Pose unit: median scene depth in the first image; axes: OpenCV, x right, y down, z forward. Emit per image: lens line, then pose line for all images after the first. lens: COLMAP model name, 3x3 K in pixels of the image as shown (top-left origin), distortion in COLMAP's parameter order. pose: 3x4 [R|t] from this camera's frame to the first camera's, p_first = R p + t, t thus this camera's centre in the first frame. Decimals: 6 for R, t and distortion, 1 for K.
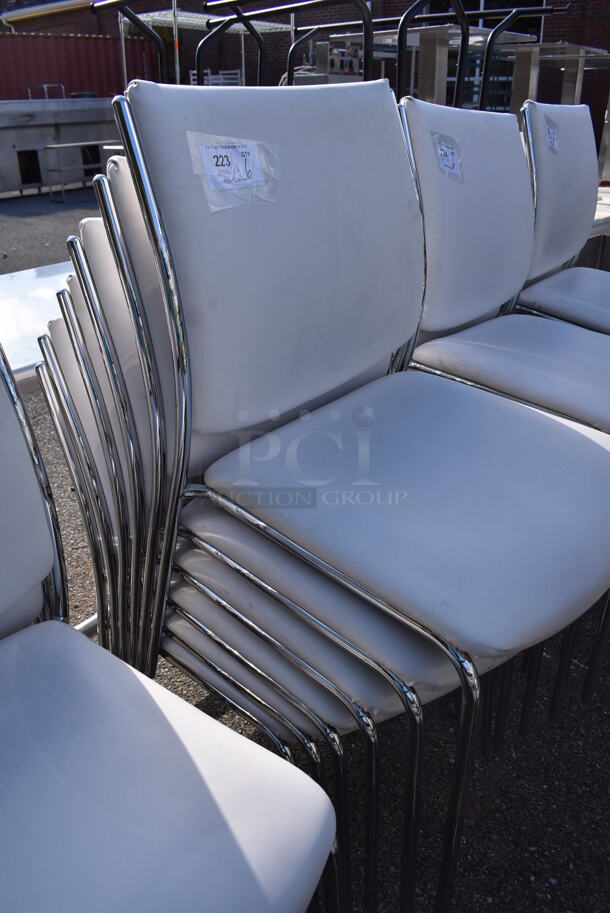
lens RADIAL K [[712.5, 0, 305.0], [0, 712.5, 456.5], [0, 0, 1]] dist [-0.093237, 0.013930]
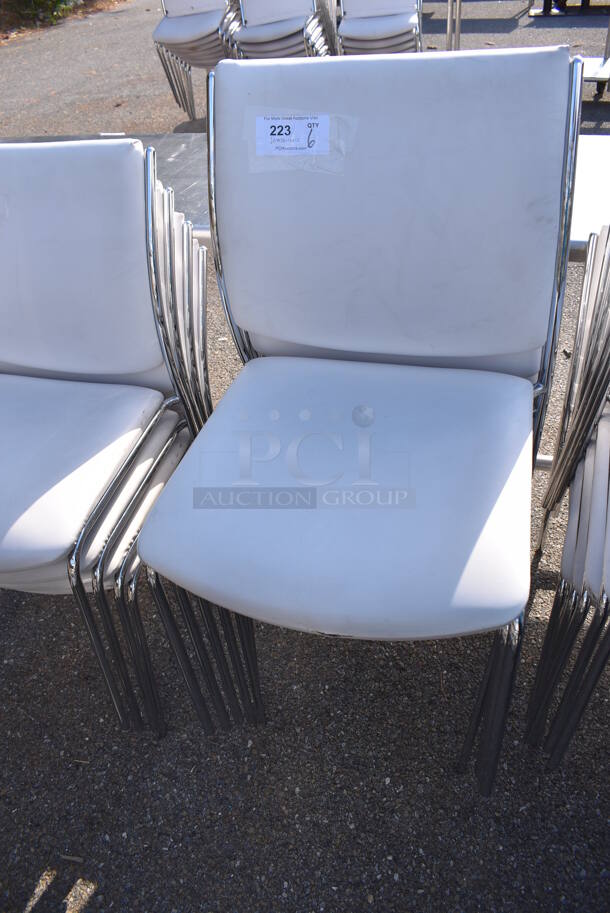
lens RADIAL K [[710.6, 0, 305.0], [0, 710.6, 456.5], [0, 0, 1]] dist [-0.090382, 0.010909]
pose [[0.405600, 0.558246, -0.723775, 0.703196], [-0.331711, 0.827747, 0.452550, -0.337268], [0.851737, 0.056530, 0.520911, 0.292763]]
